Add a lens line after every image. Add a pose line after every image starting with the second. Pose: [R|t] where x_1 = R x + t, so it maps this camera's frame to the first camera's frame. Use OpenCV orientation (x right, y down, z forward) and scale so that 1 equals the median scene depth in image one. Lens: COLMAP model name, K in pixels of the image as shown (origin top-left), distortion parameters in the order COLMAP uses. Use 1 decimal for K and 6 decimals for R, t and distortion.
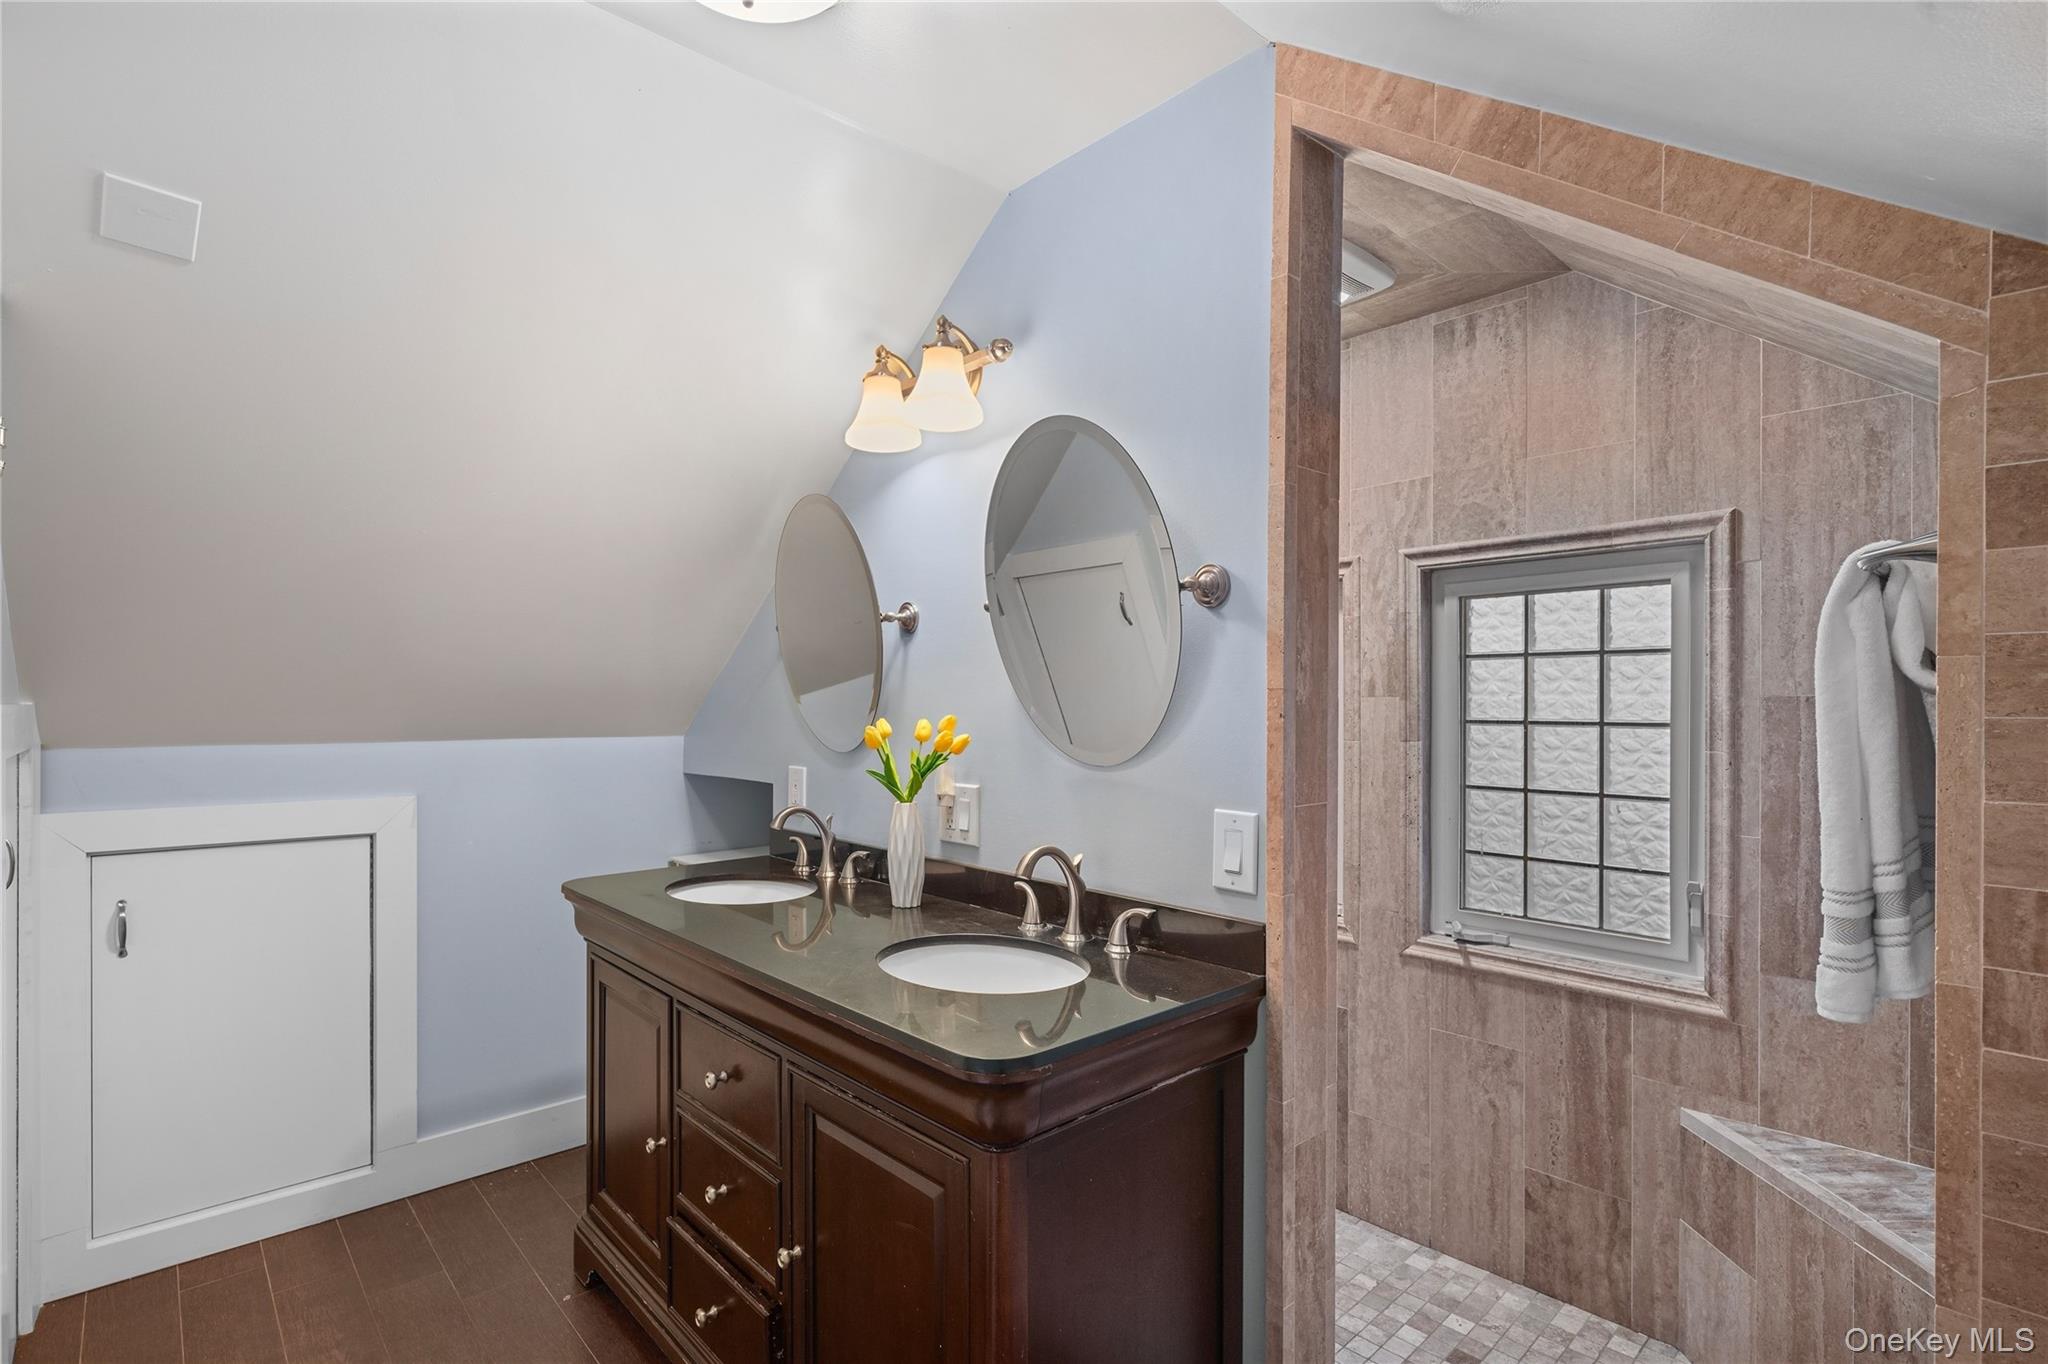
lens RADIAL K [[956.8, 0, 1022.1], [0, 956.8, 690.2], [0, 0, 1]] dist [-0.000841, 0.000261]
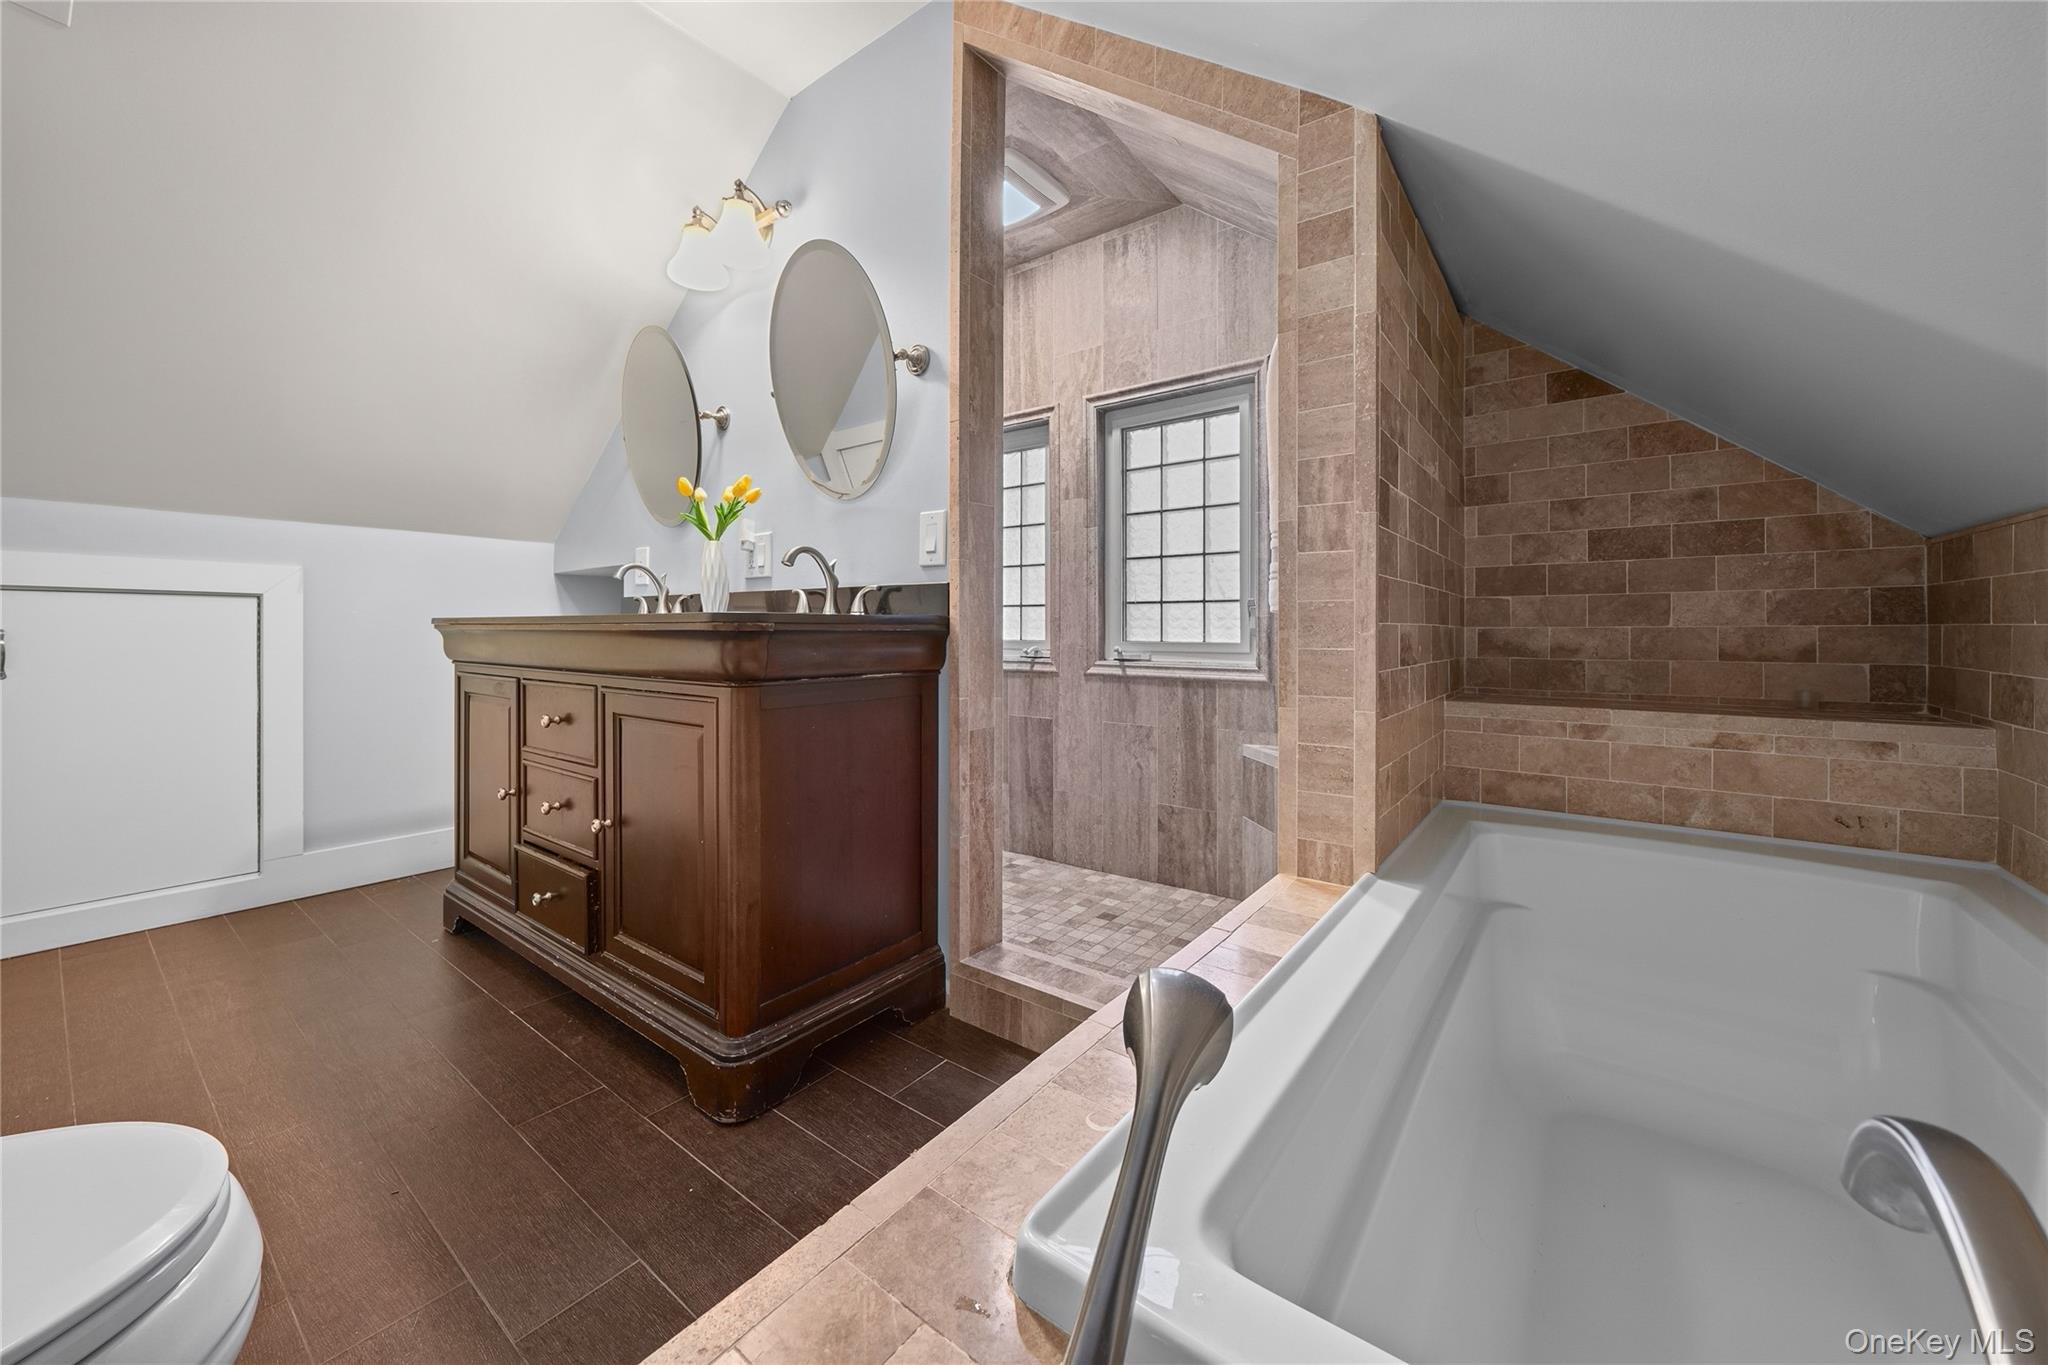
lens RADIAL K [[750.2, 0, 1037.1], [0, 750.2, 631.3], [0, 0, 1]] dist [-0.002017, -0.000107]
pose [[0.982805, -0.000328, 0.184648, 0.134362], [0.000686, 0.999998, -0.001873, 0.251658], [-0.184647, 0.001967, 0.982803, -0.130113]]
